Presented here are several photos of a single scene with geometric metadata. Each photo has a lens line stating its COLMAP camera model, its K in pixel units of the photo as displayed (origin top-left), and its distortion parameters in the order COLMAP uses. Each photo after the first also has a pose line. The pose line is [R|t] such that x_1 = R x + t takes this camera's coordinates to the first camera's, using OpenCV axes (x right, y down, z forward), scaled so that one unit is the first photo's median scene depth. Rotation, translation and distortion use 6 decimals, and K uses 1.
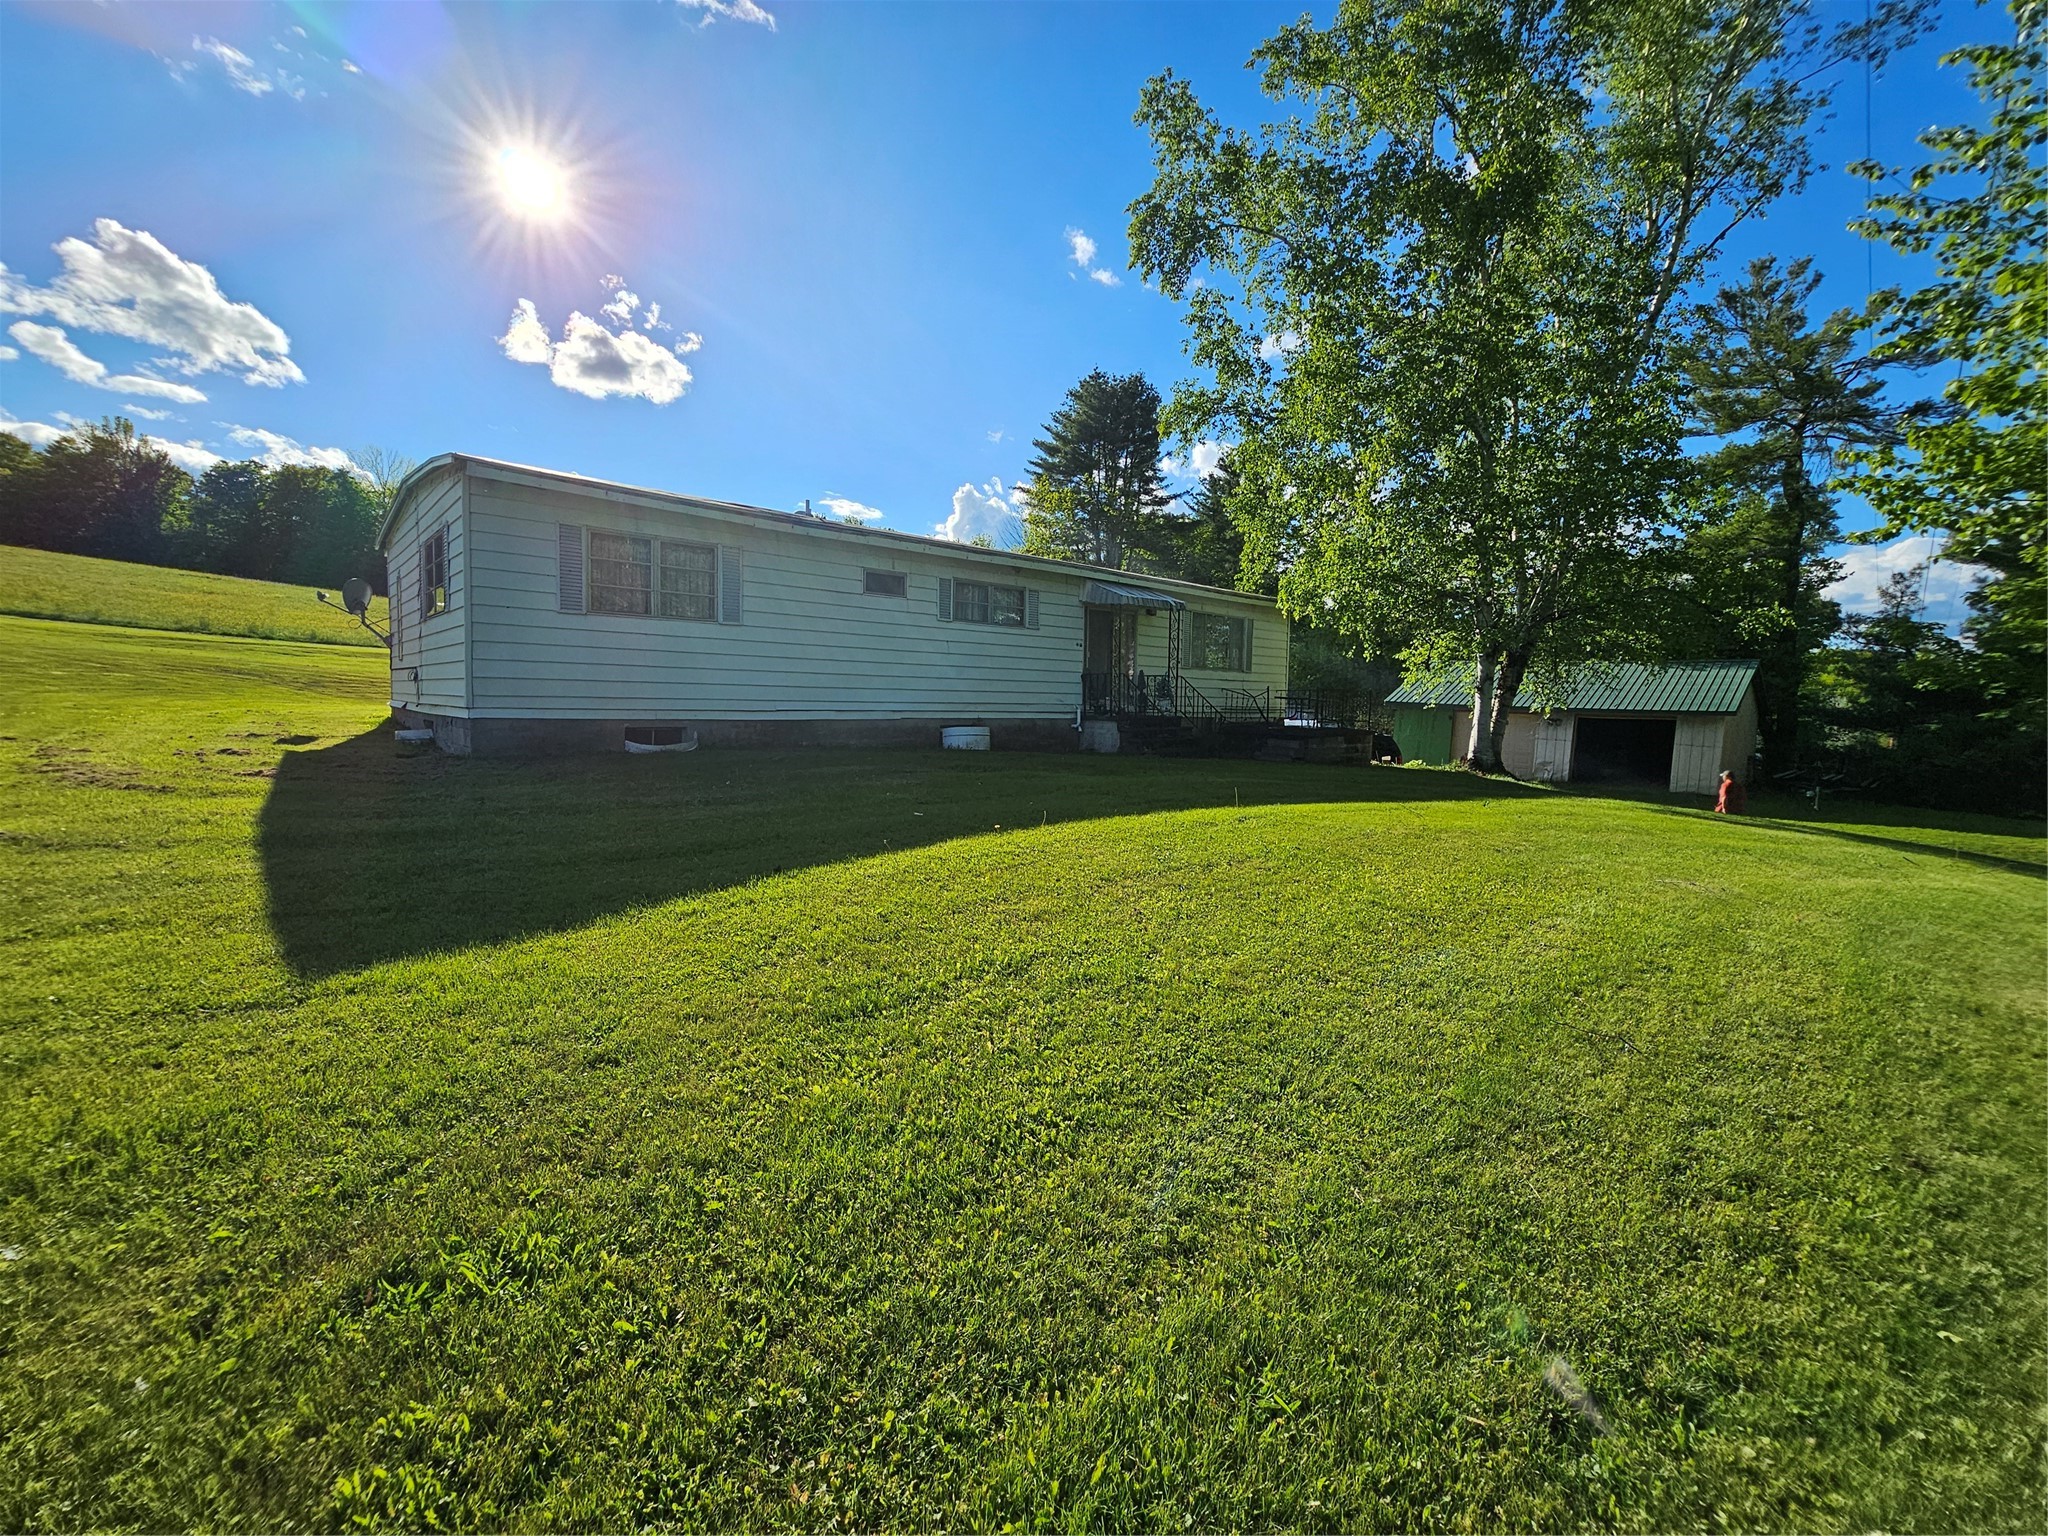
lens RADIAL K [[838.8, 0, 1034.5], [0, 838.8, 755.4], [0, 0, 1]] dist [-0.003995, -0.000010]
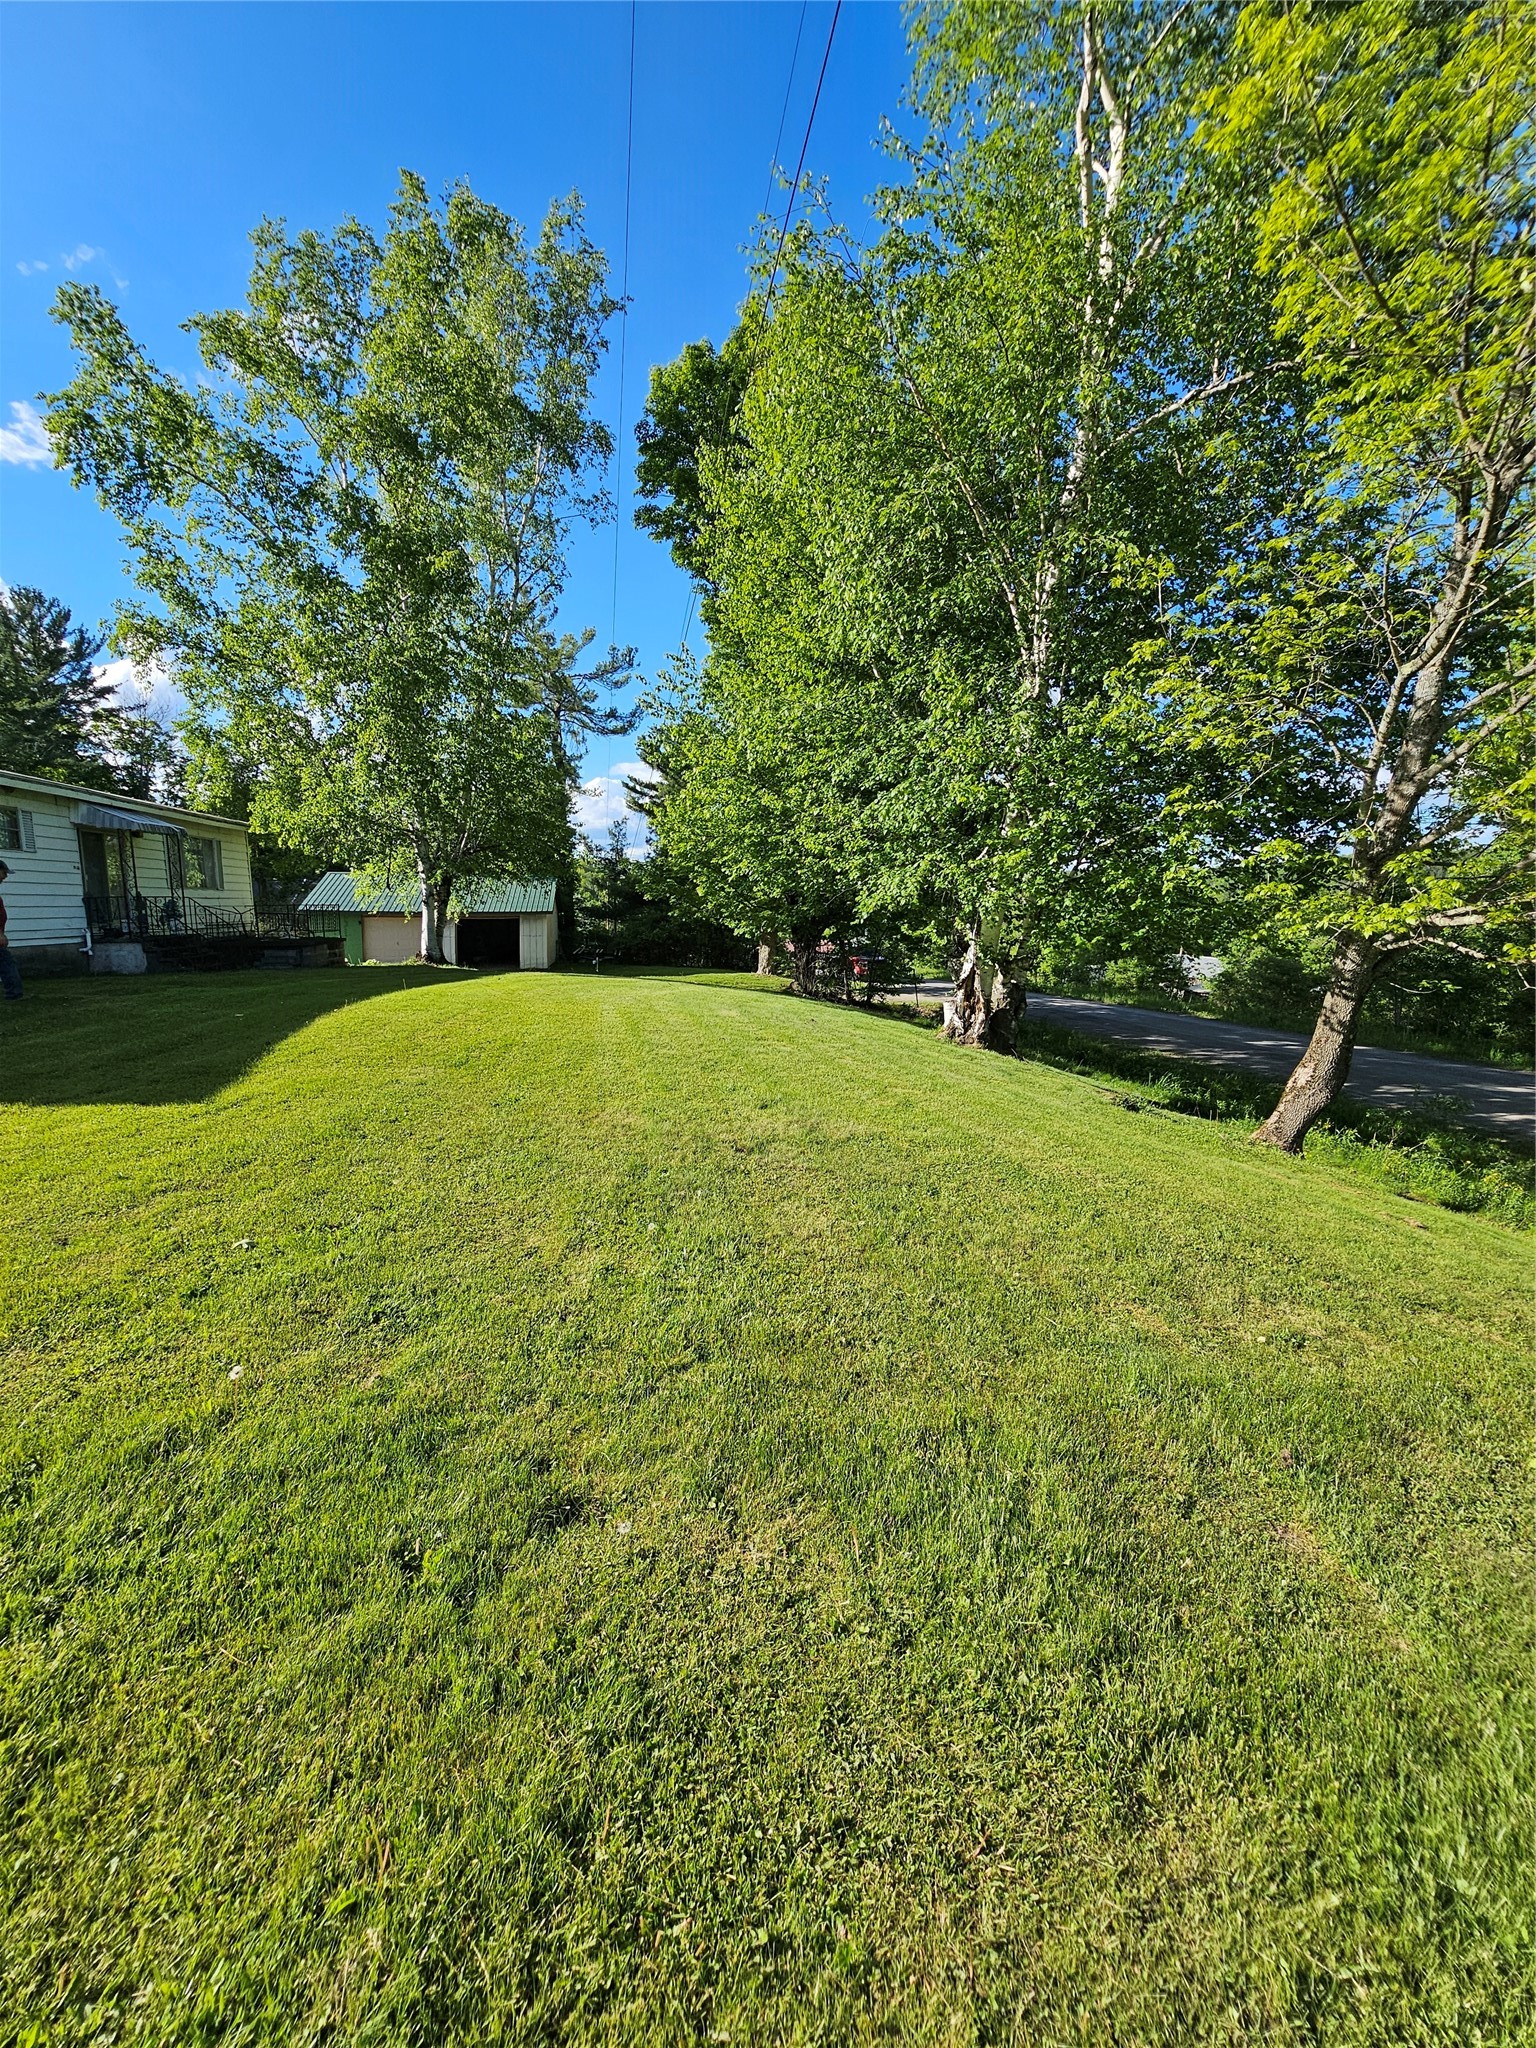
lens RADIAL K [[838.8, 0, 765.9], [0, 838.8, 1022.7], [0, 0, 1]] dist [-0.003995, -0.000010]
pose [[0.541213, -0.137479, 0.829571, -0.330776], [0.065485, 0.990439, 0.121416, -0.016404], [-0.838332, -0.011388, 0.545041, -0.209776]]
